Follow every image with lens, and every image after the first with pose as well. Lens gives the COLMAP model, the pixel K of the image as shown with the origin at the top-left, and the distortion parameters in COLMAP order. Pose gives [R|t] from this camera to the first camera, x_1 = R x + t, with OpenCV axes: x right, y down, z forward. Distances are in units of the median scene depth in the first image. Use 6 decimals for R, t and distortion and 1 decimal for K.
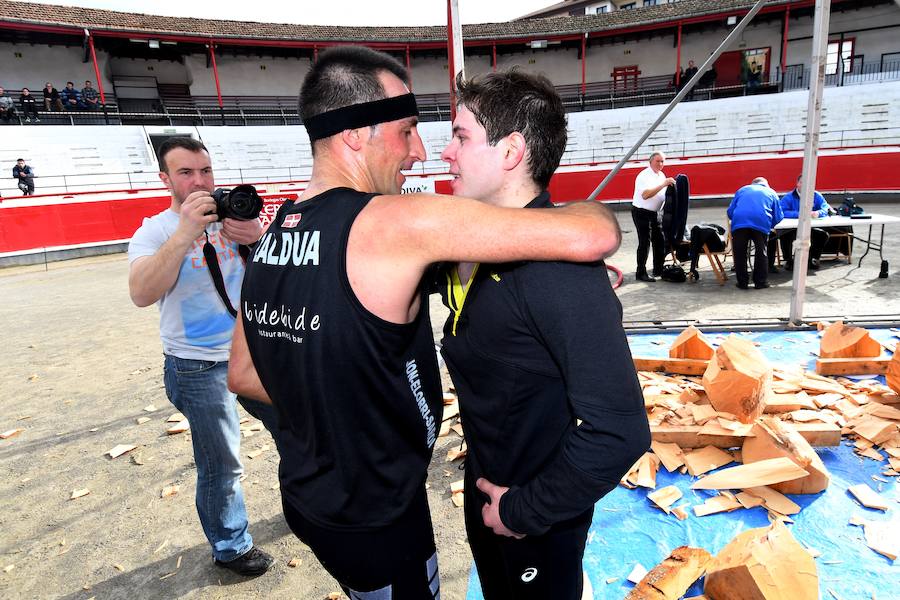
lens RADIAL K [[547.3, 0, 471.2], [0, 547.3, 298.0], [0, 0, 1]] dist [0.049095, -0.056249]
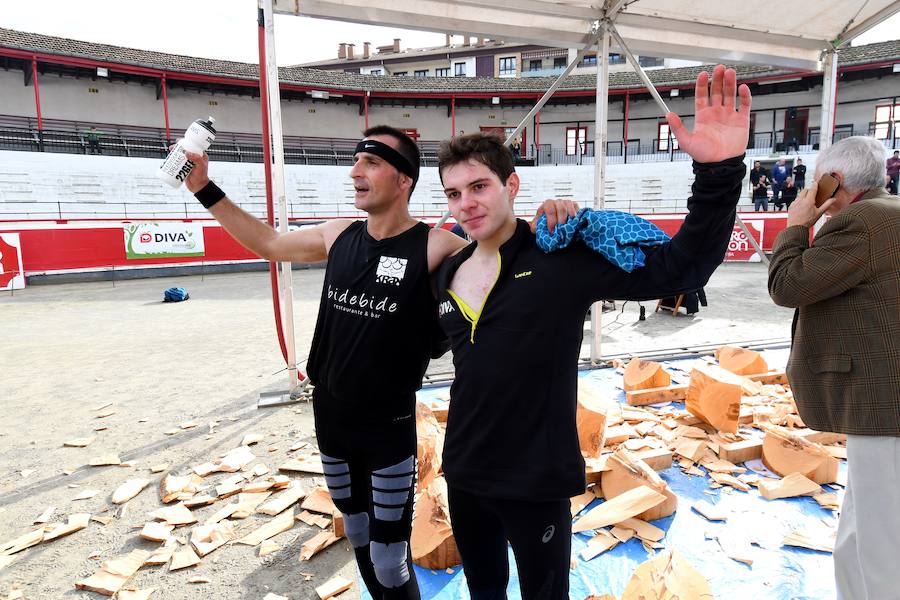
lens RADIAL K [[554.1, 0, 512.8], [0, 554.1, 283.9], [0, 0, 1]] dist [0.079020, -0.067111]
pose [[0.899625, -0.006425, 0.436617, -0.099618], [0.059201, 0.992455, -0.107374, -0.002380], [-0.432632, 0.122445, 0.893217, 0.050684]]
